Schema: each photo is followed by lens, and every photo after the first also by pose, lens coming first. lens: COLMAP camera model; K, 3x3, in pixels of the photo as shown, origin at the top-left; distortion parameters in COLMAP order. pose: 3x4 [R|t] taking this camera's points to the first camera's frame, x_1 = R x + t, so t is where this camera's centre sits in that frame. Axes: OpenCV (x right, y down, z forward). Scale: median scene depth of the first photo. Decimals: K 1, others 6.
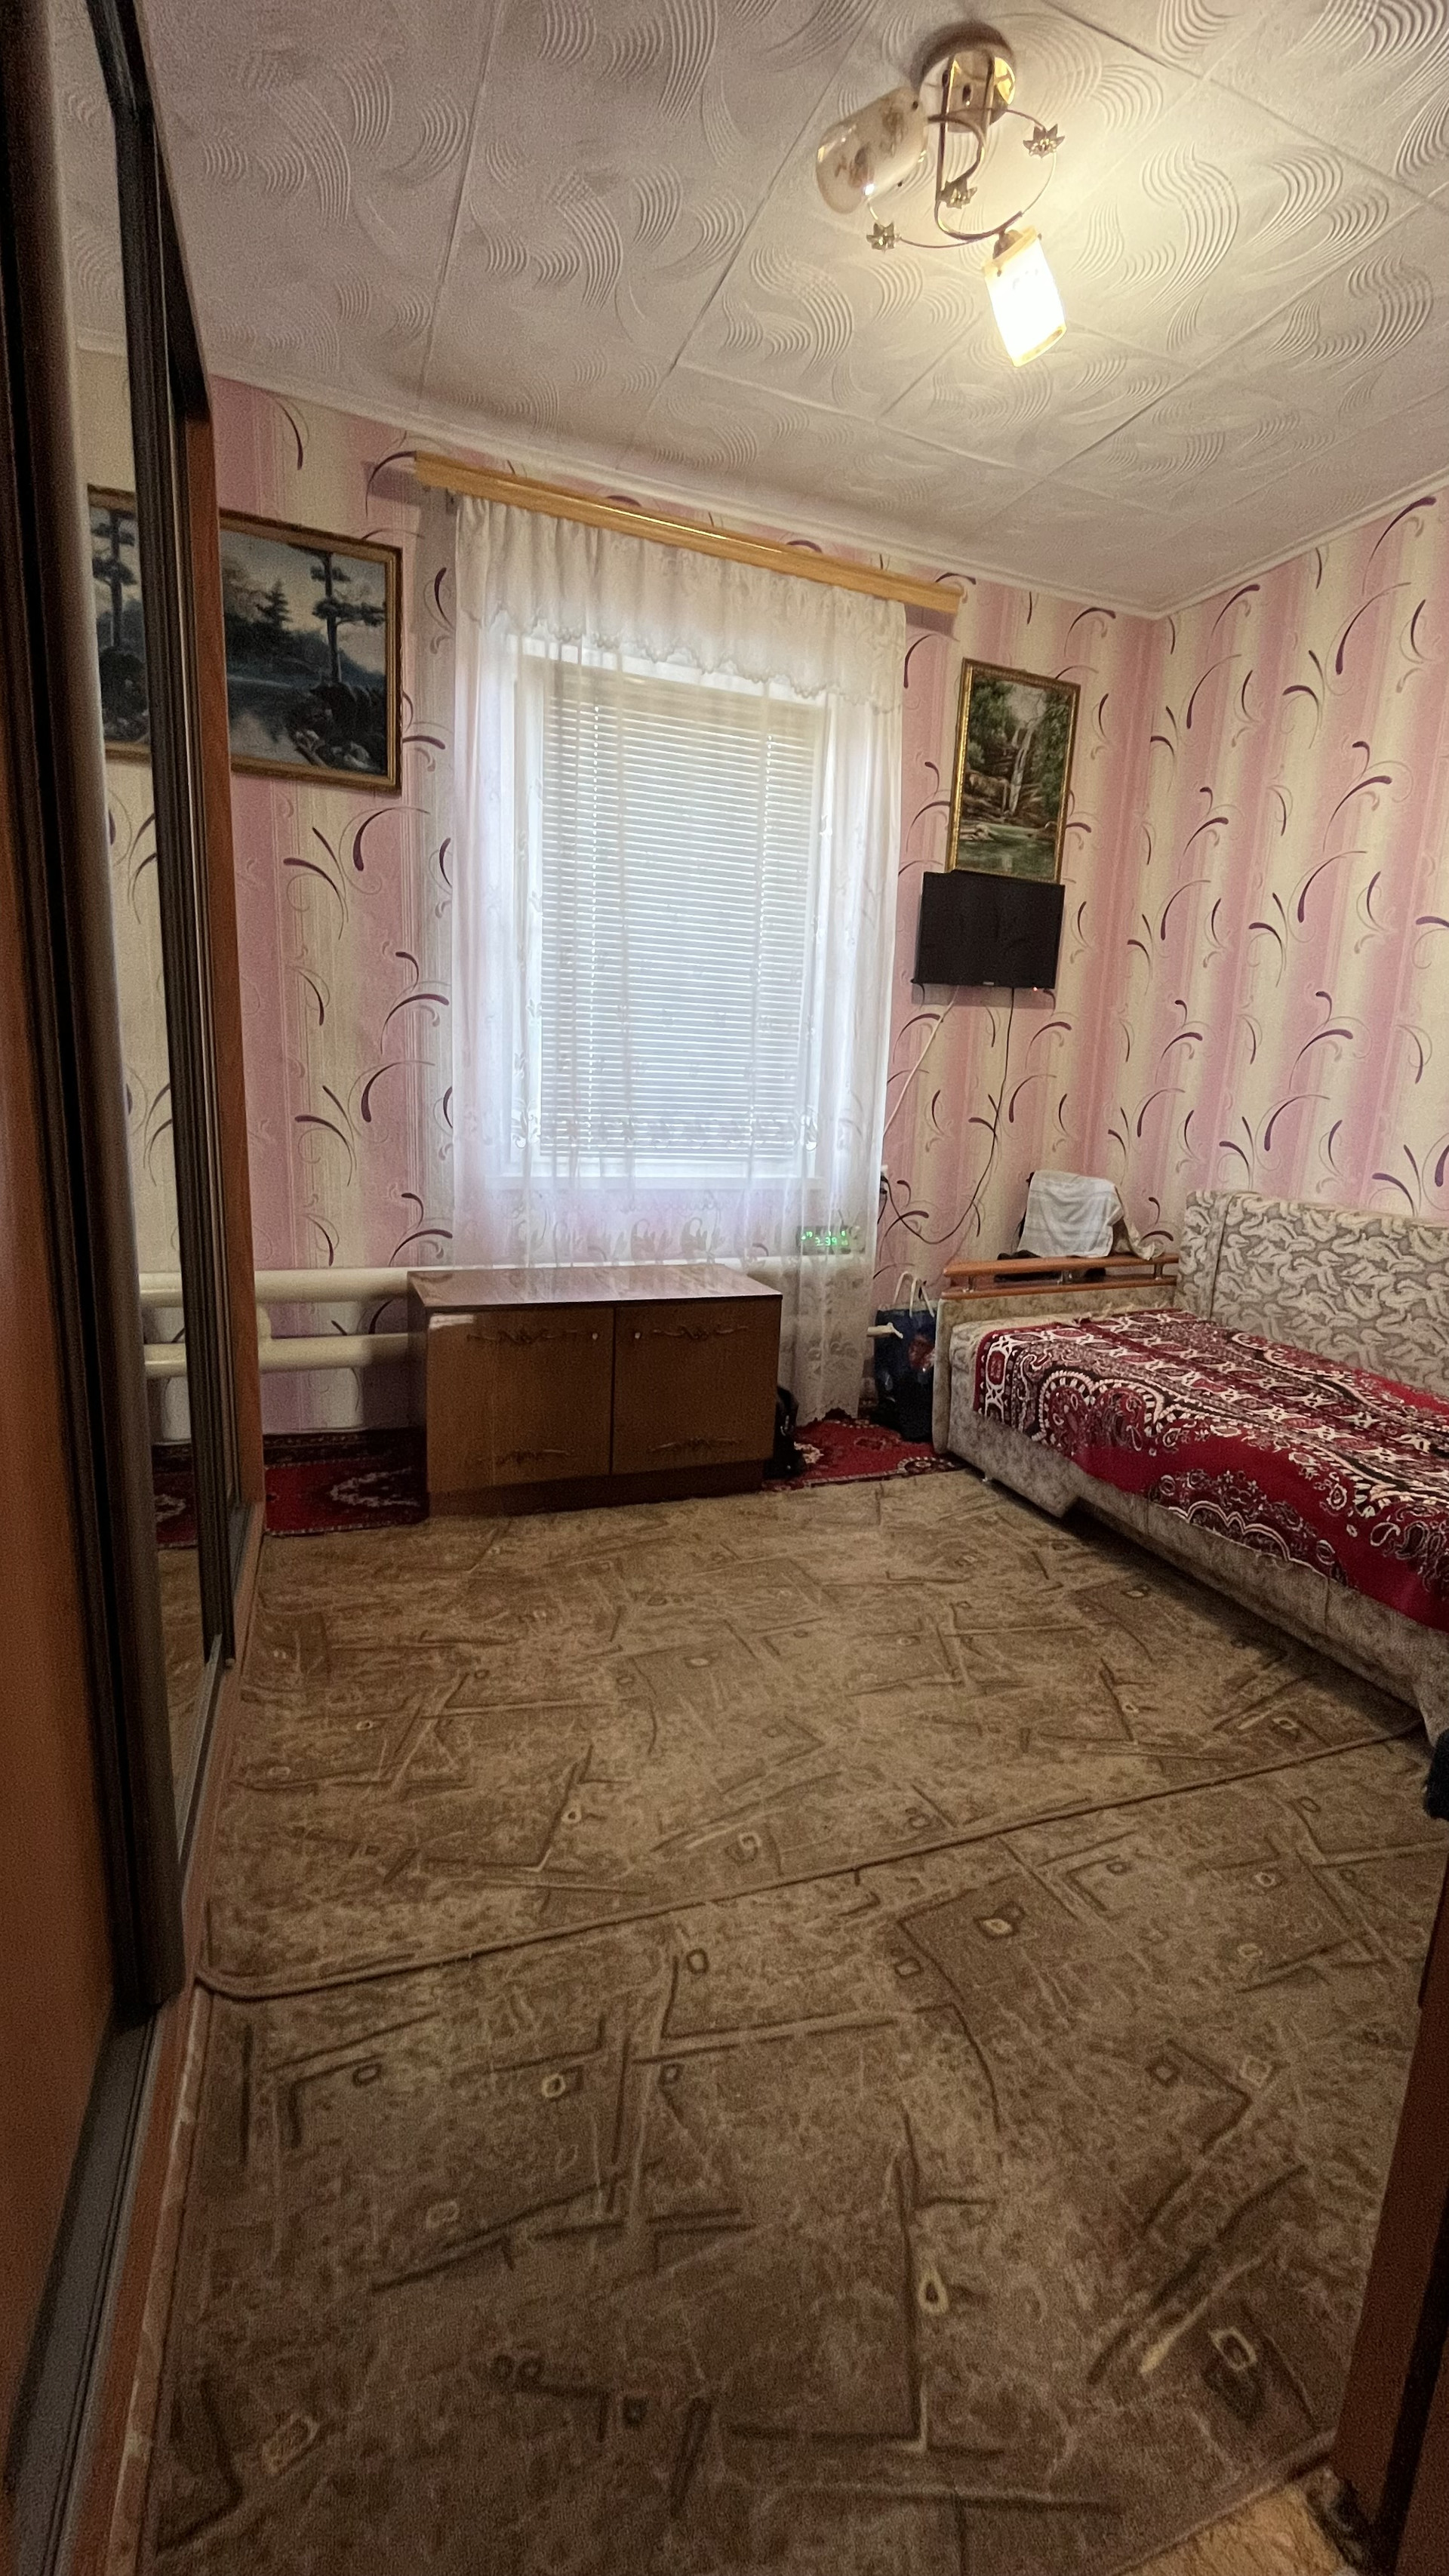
lens RADIAL K [[1060.5, 0, 722.6], [0, 1060.5, 1289.0], [0, 0, 1]] dist [0.002174, -0.000942]
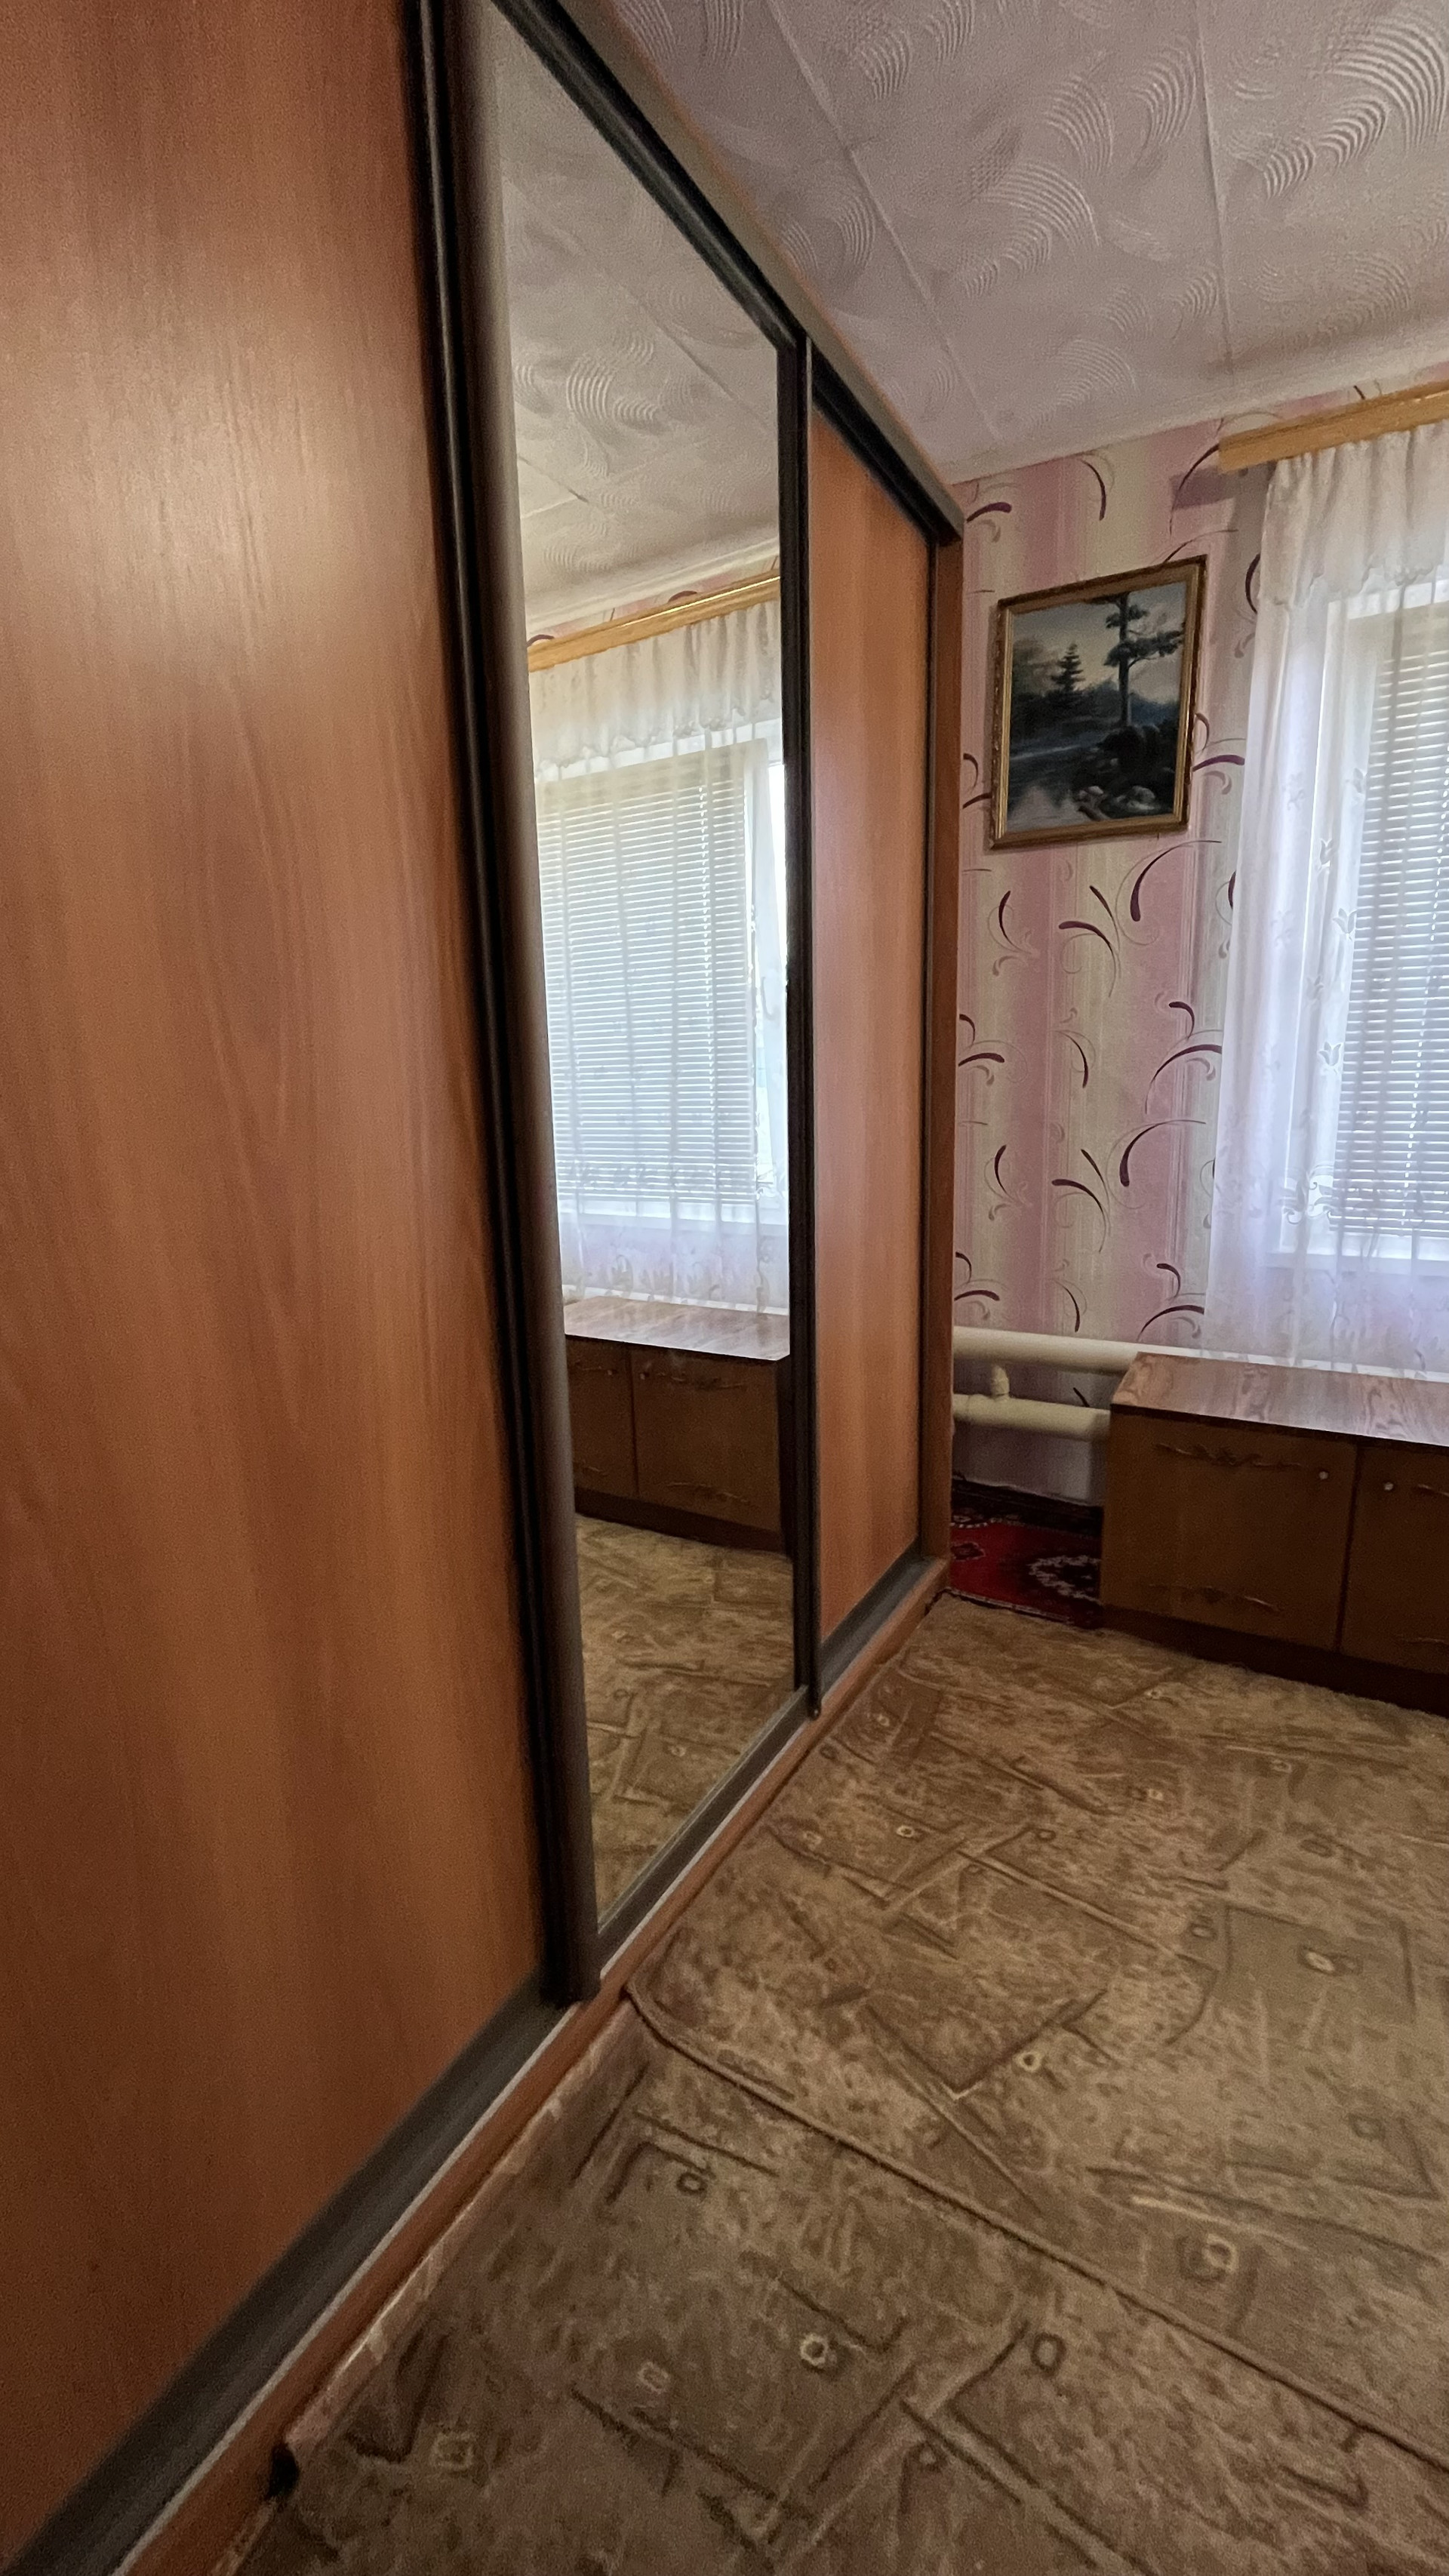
lens RADIAL K [[1060.5, 0, 719.5], [0, 1060.5, 1286.1], [0, 0, 1]] dist [0.002174, -0.000942]
pose [[0.639091, 0.098592, -0.762786, 0.217031], [-0.099334, 0.994025, 0.045255, -0.103557], [0.762690, 0.046848, 0.645065, 0.170367]]
